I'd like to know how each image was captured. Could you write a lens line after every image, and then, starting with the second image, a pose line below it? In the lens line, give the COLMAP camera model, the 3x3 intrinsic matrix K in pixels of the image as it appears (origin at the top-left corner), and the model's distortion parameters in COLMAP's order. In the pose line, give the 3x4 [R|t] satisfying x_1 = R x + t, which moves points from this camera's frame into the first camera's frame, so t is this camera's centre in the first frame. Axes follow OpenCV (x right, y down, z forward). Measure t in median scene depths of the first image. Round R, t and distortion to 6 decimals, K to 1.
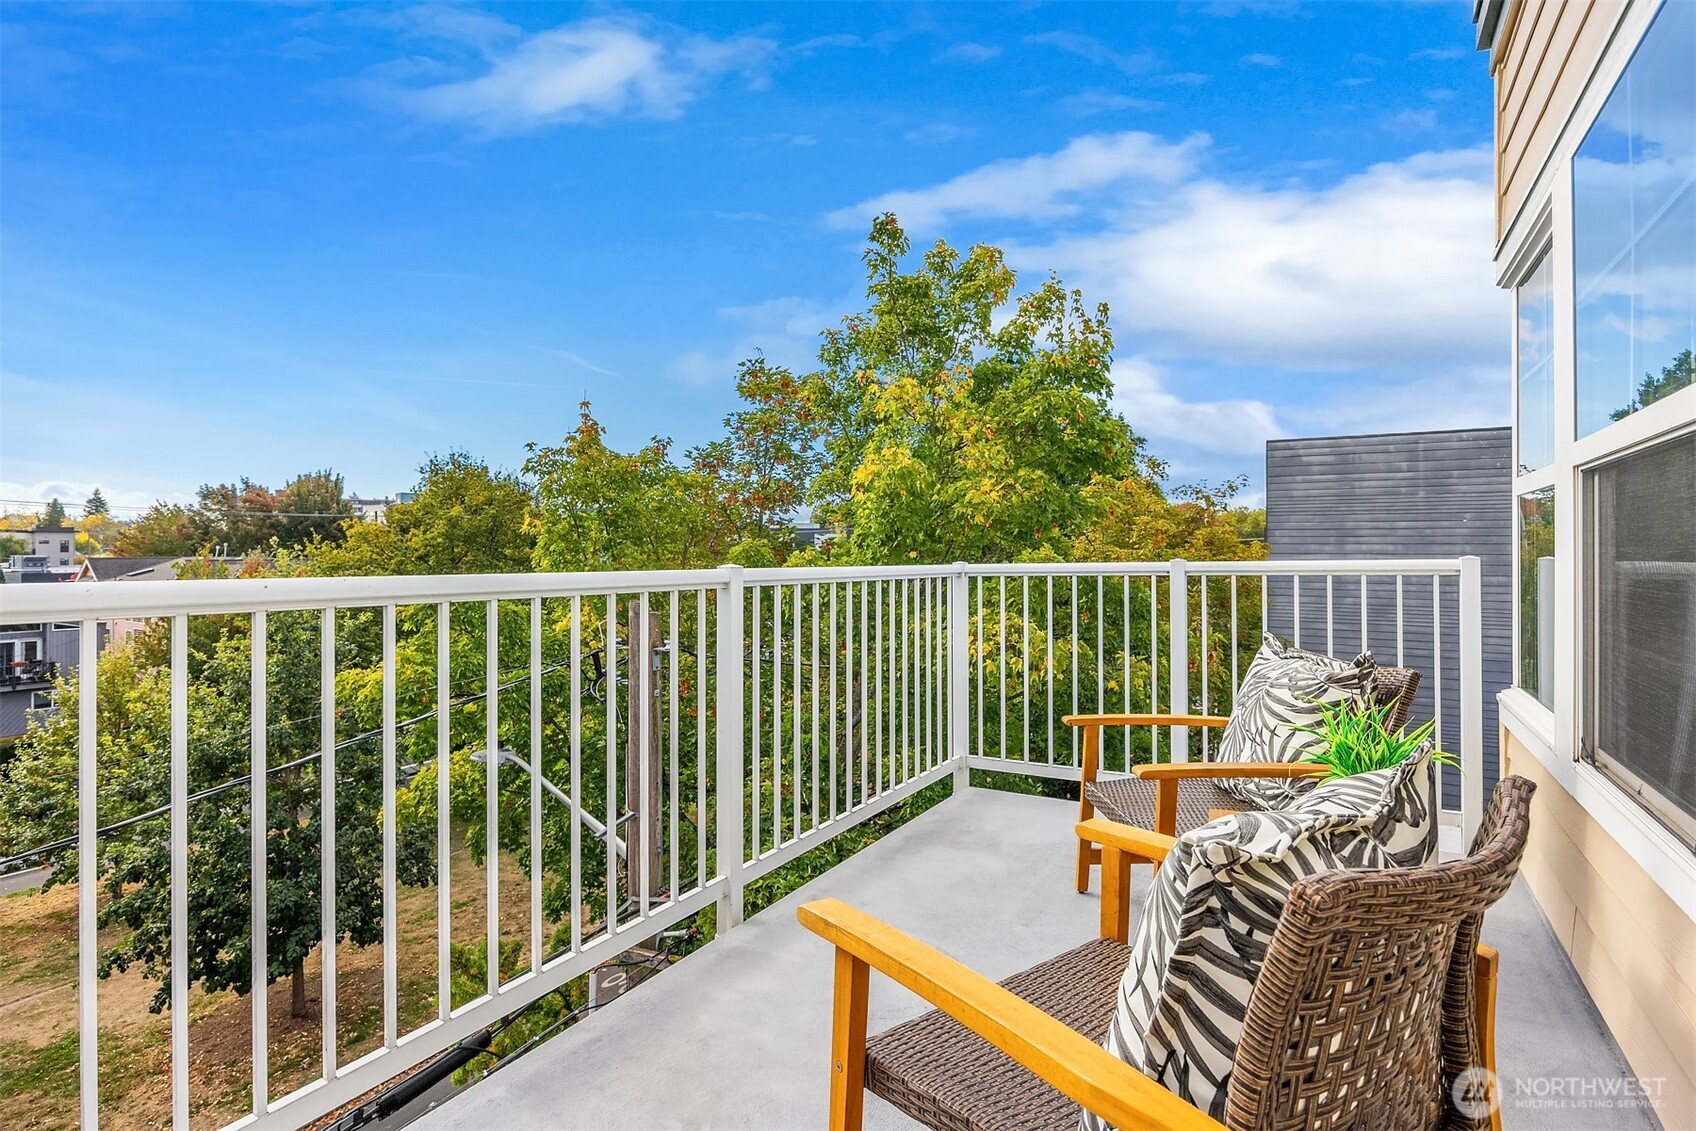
lens RADIAL K [[813.4, 0, 908.2], [0, 813.4, 538.7], [0, 0, 1]] dist [0.052367, 0.000031]
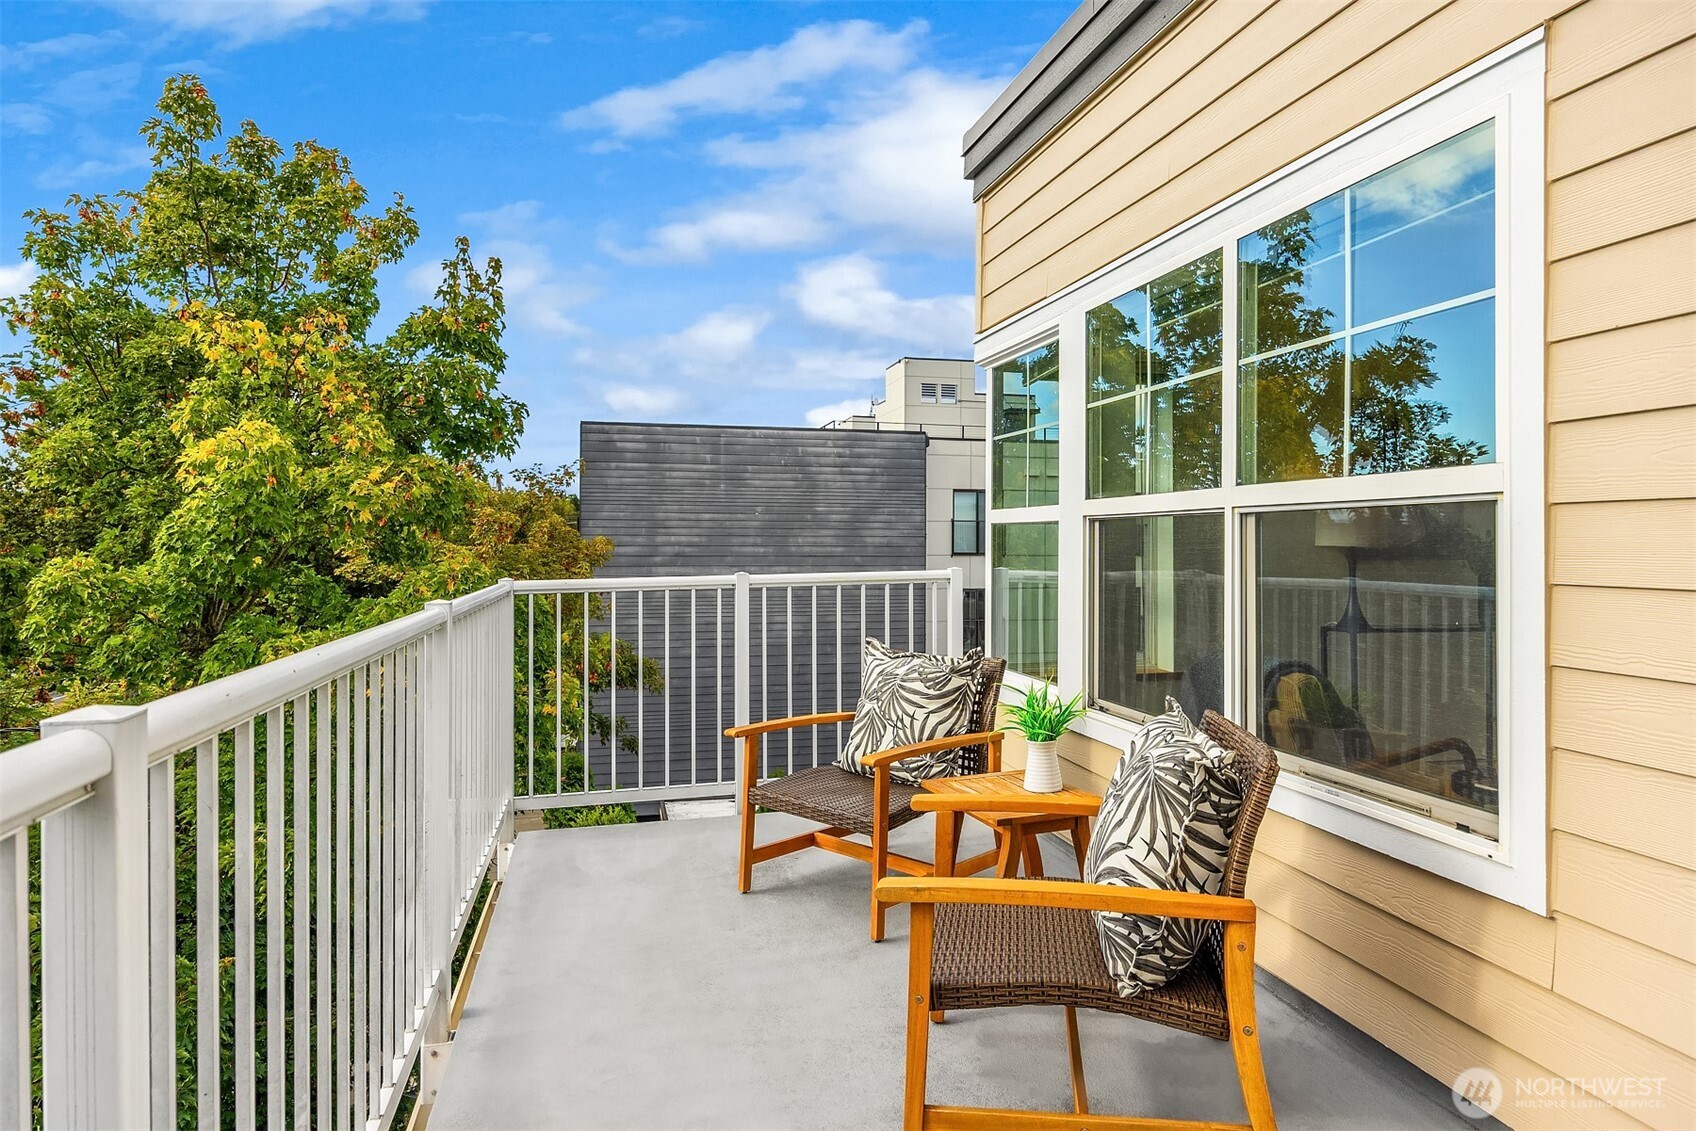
lens RADIAL K [[984.3, 0, 858.3], [0, 984.3, 555.7], [0, 0, 1]] dist [-0.005055, -0.000279]
pose [[0.740629, -0.014734, 0.671753, -0.166528], [-0.006298, 0.999563, 0.028868, -0.013556], [-0.671885, -0.025611, 0.740213, -0.008205]]
